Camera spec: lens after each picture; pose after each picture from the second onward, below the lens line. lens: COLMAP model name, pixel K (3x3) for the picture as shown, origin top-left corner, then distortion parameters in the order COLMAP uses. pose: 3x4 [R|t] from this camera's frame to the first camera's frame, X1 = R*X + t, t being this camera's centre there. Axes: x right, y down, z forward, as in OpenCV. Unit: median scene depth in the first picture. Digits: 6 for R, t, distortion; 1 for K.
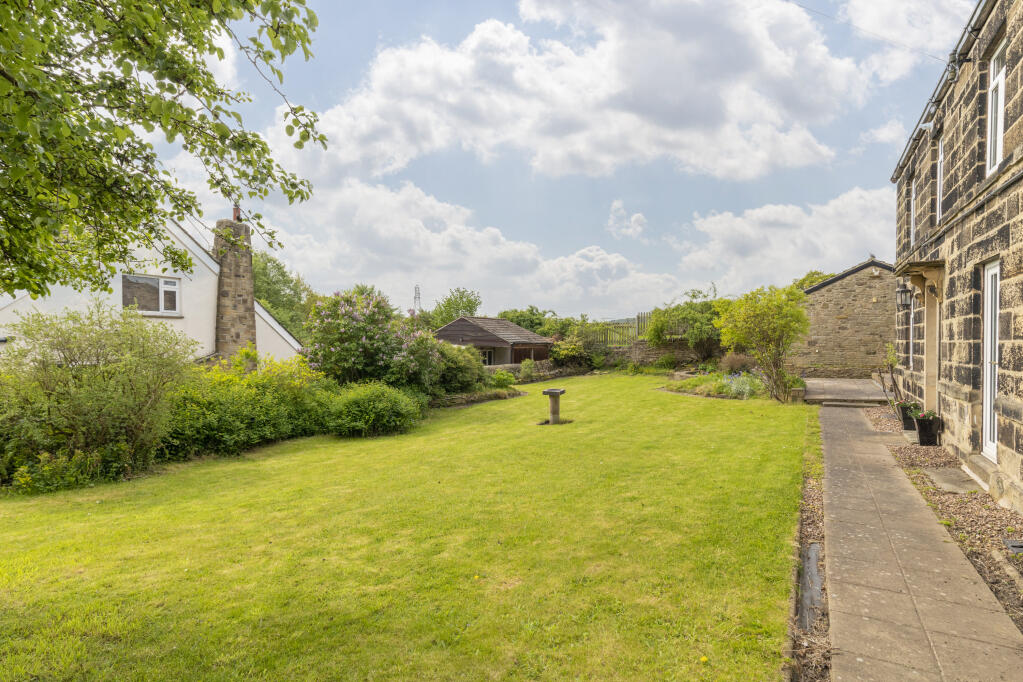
lens RADIAL K [[530.4, 0, 505.4], [0, 530.4, 345.1], [0, 0, 1]] dist [-0.002040, -0.000504]
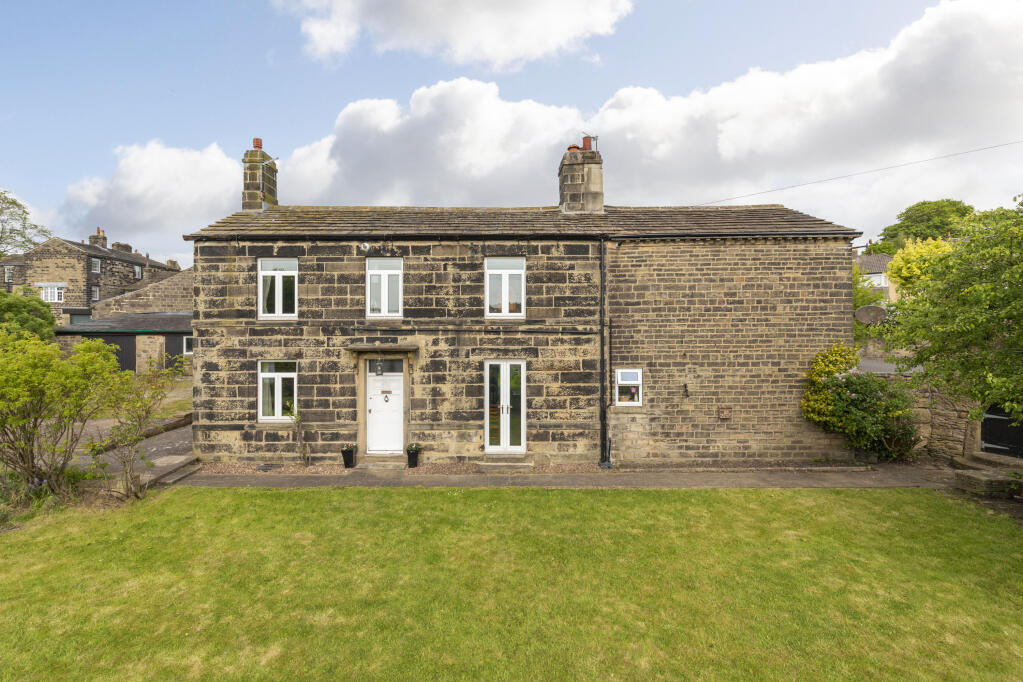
lens RADIAL K [[492.4, 0, 509.2], [0, 492.4, 324.9], [0, 0, 1]] dist [0.008391, -0.001109]
pose [[-0.499664, -0.003361, 0.866213, -0.253262], [0.009456, 0.999912, 0.009334, -0.099656], [-0.866168, 0.012855, -0.499588, 0.622388]]
